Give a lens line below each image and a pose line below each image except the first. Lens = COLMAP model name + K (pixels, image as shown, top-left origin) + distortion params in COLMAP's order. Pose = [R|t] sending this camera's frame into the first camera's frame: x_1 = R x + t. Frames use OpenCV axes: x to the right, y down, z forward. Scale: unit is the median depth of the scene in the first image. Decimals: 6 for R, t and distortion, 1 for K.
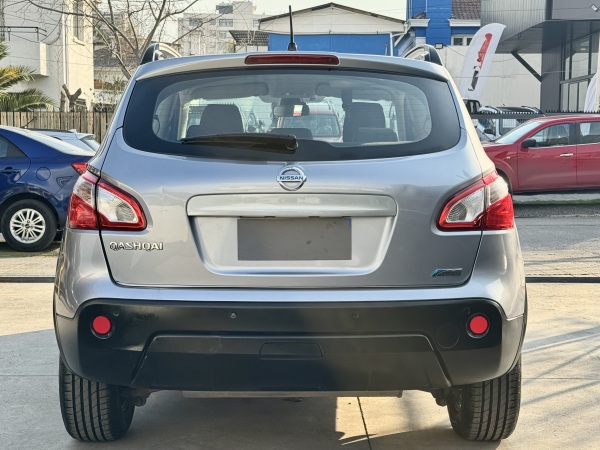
lens RADIAL K [[1038.0, 0, 300.0], [0, 1038.0, 225.0], [0, 0, 1]] dist [0.019882, 0.051907]
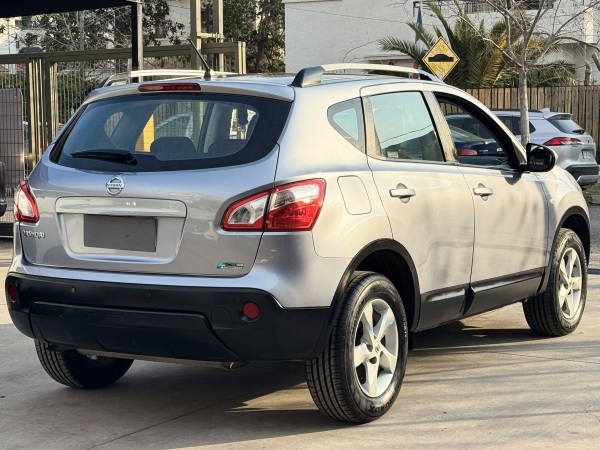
lens RADIAL K [[1172.3, 0, 300.0], [0, 1172.3, 225.0], [0, 0, 1]] dist [0.012684, 0.187853]
pose [[0.863073, 0.032313, -0.504044, 0.895911], [-0.025083, 0.999462, 0.021124, -0.032015], [0.504456, -0.005589, 0.863419, -0.130422]]
